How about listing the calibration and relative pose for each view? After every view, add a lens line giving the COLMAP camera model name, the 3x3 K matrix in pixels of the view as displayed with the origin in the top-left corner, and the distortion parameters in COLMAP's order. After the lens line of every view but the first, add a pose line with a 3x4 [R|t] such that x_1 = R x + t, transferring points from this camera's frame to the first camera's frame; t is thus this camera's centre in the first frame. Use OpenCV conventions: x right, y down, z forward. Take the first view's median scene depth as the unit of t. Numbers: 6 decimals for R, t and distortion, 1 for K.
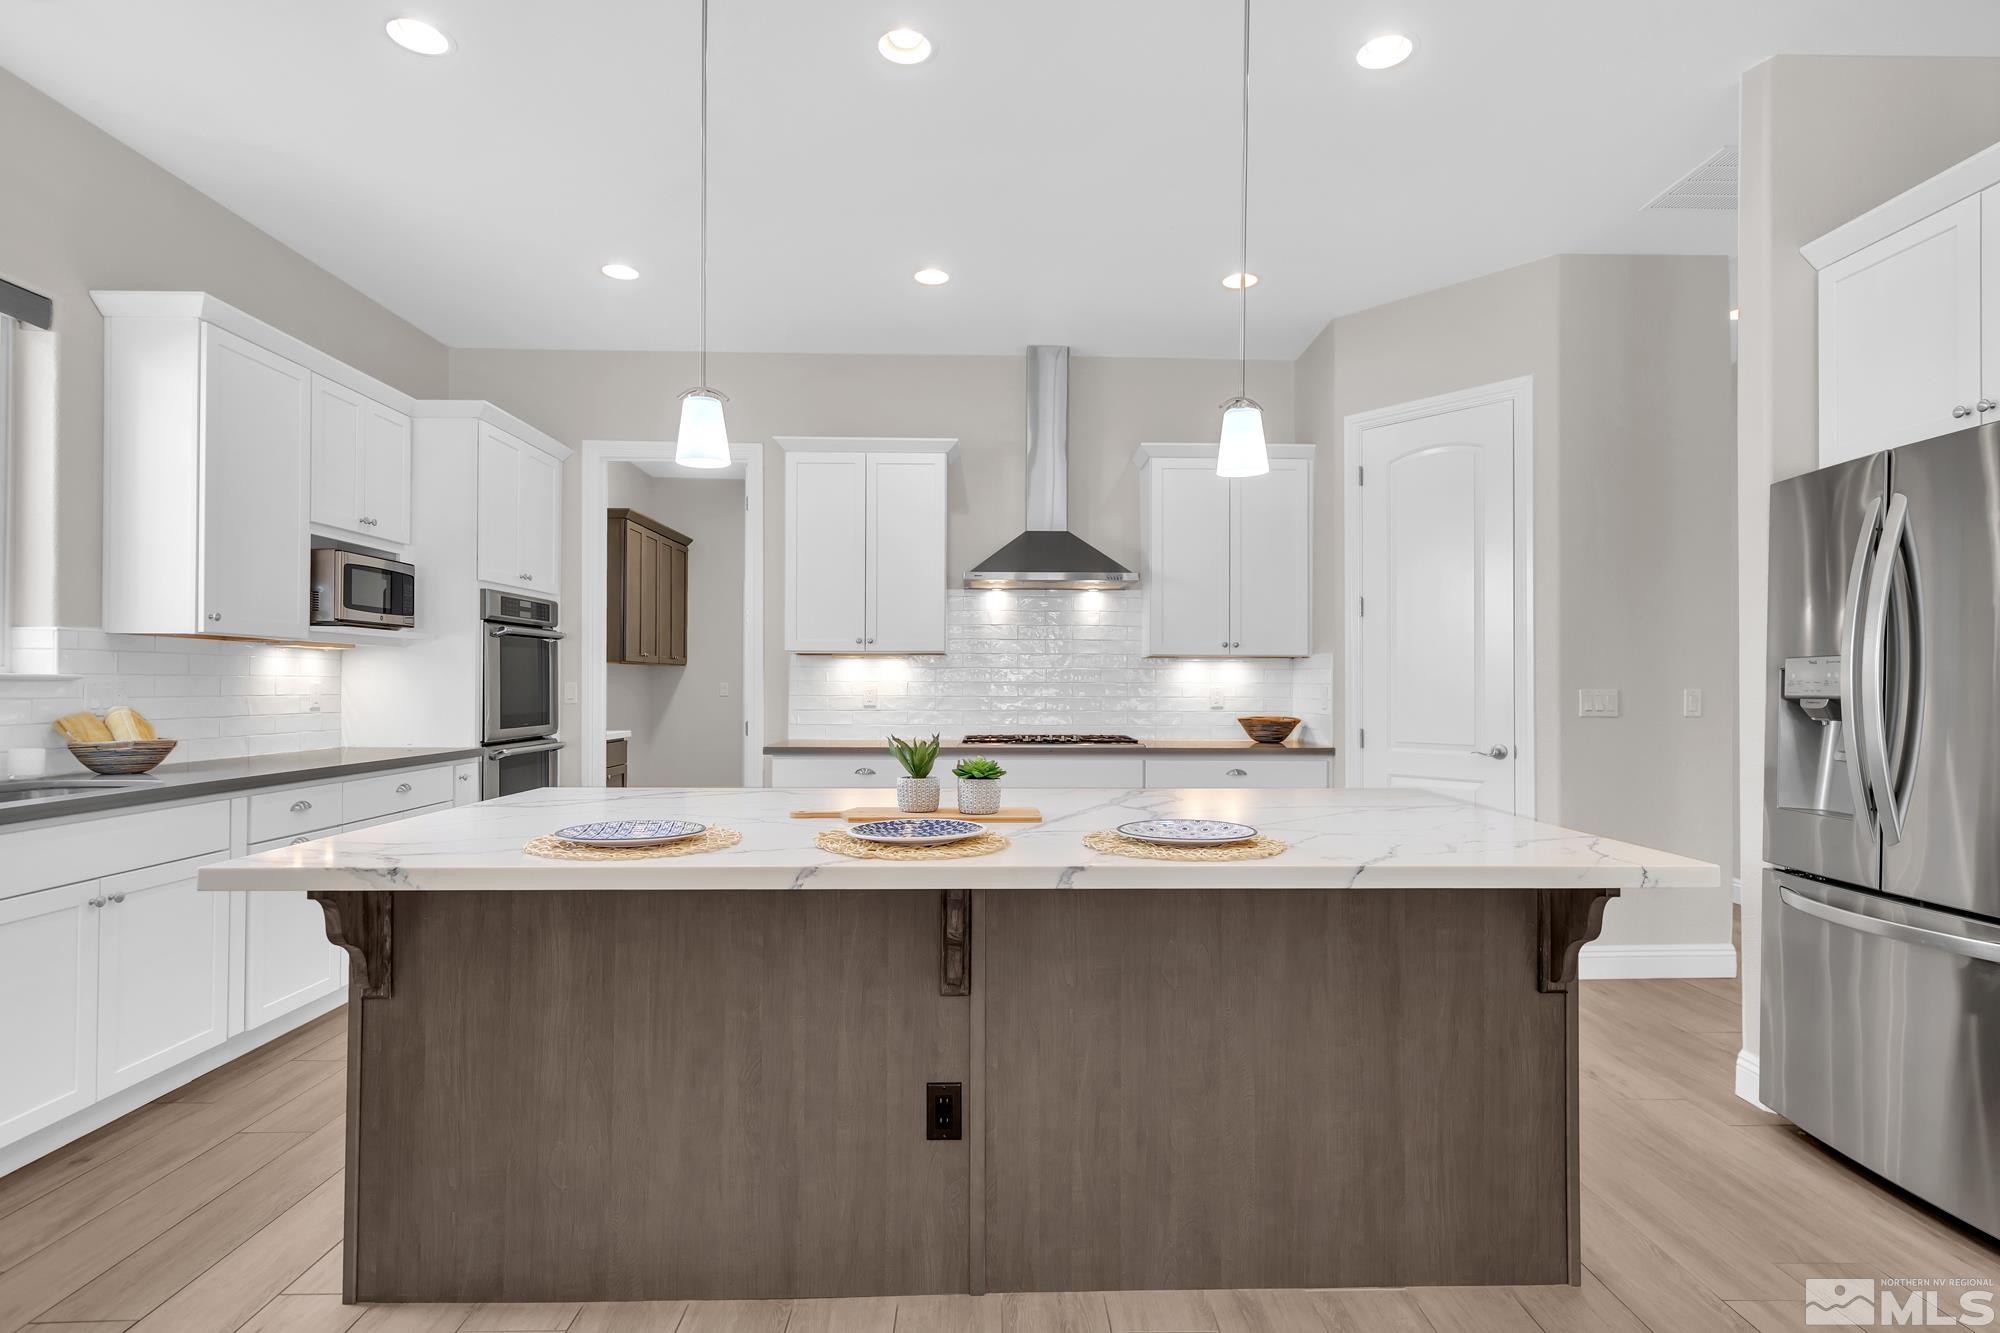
lens RADIAL K [[1007.8, 0, 1006.4], [0, 1007.8, 678.1], [0, 0, 1]] dist [0.001923, 0.001754]
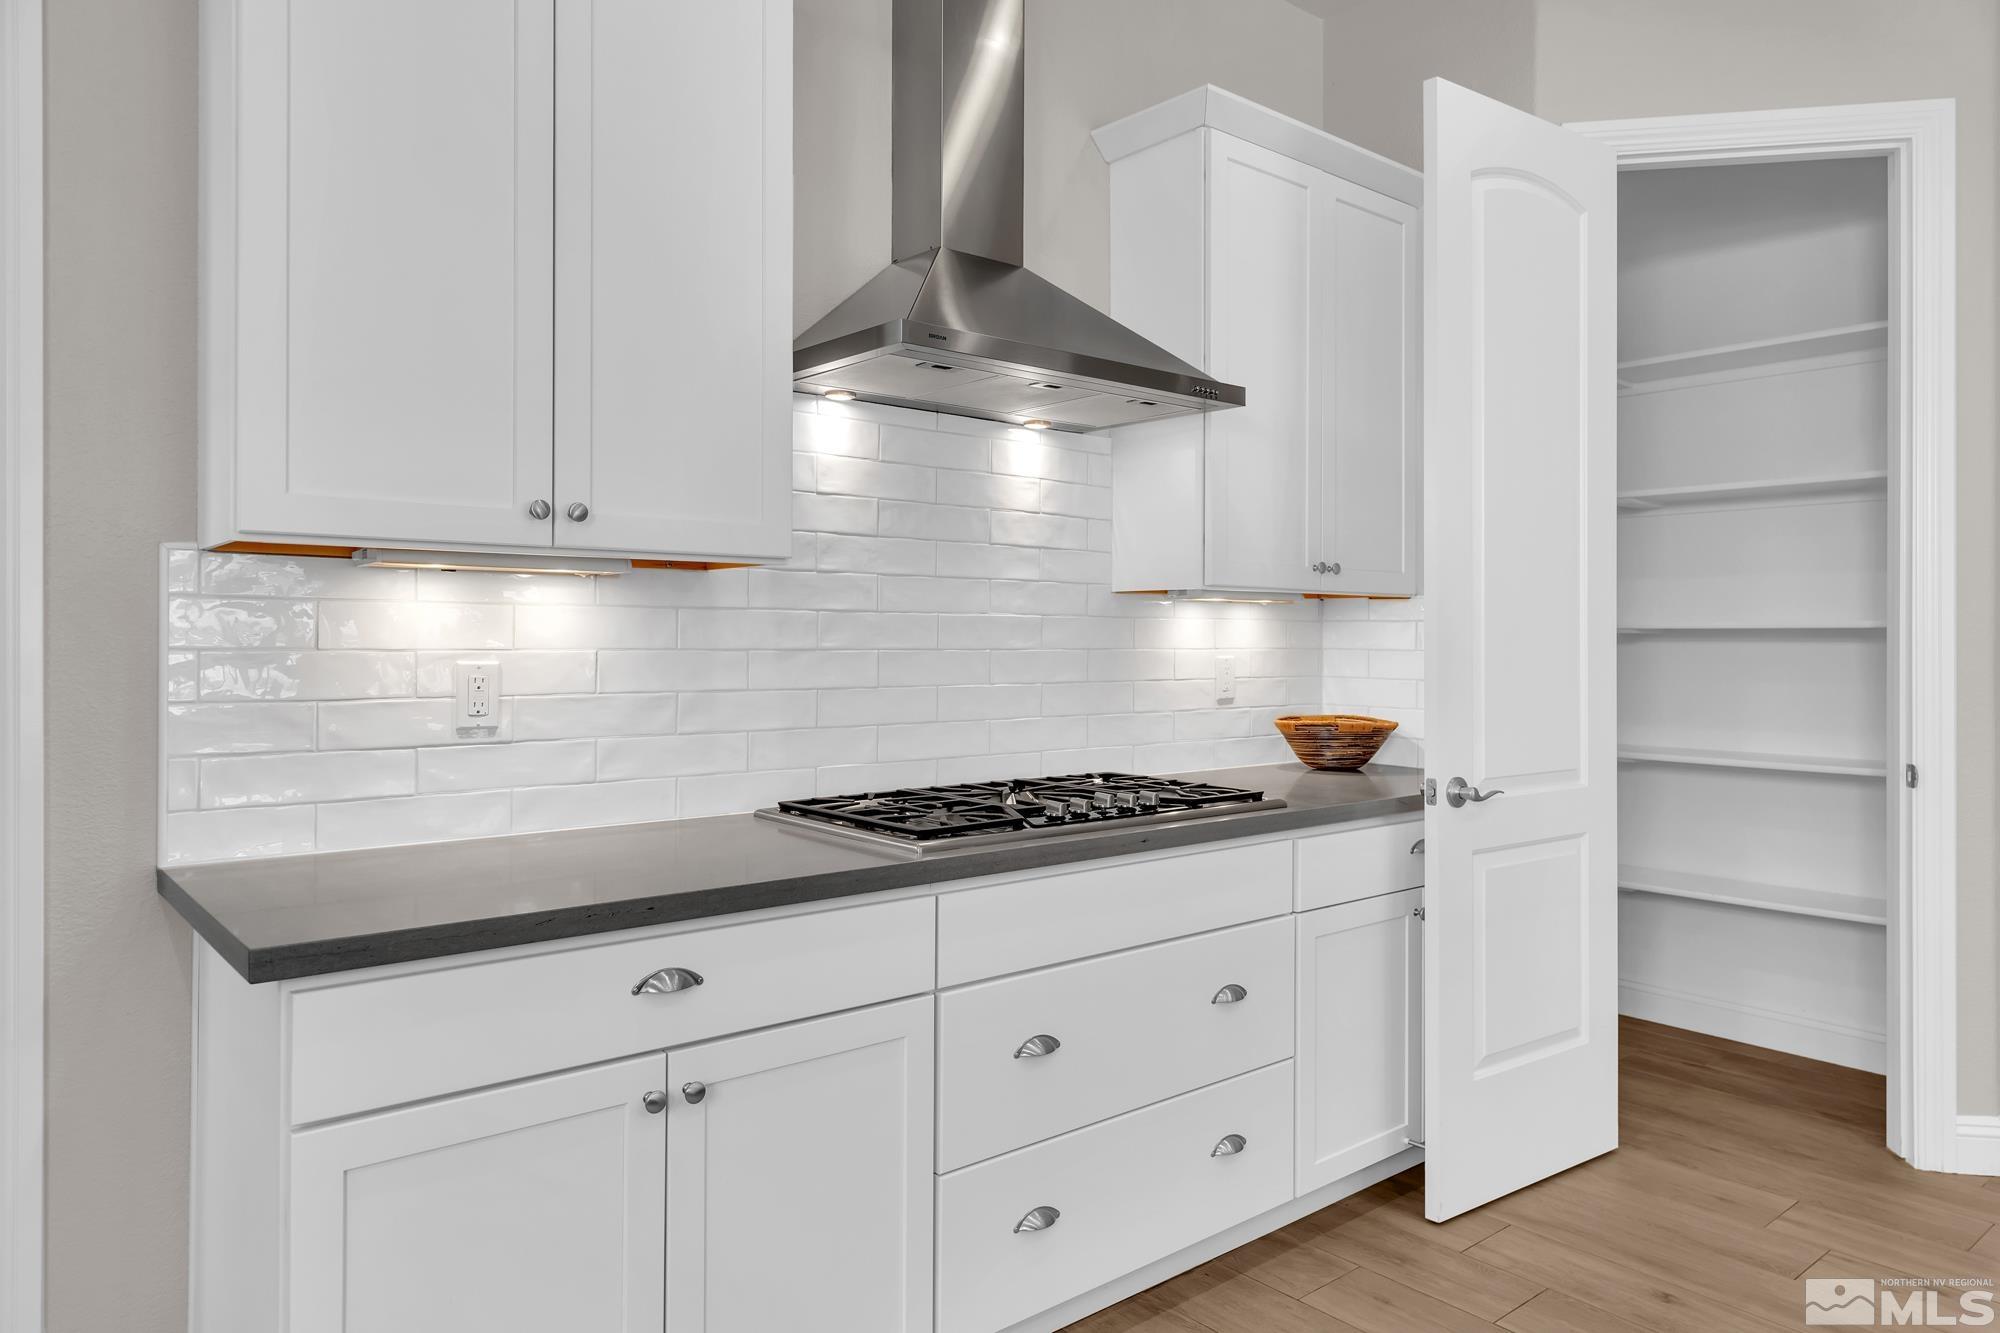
lens RADIAL K [[1288.5, 0, 1002.6], [0, 1288.5, 656.4], [0, 0, 1]] dist [0.007003, 0.000566]
pose [[0.777806, -0.007671, 0.628458, -0.296130], [-0.006359, 0.999778, 0.020073, -0.003558], [-0.628473, -0.019609, 0.777584, 0.683665]]
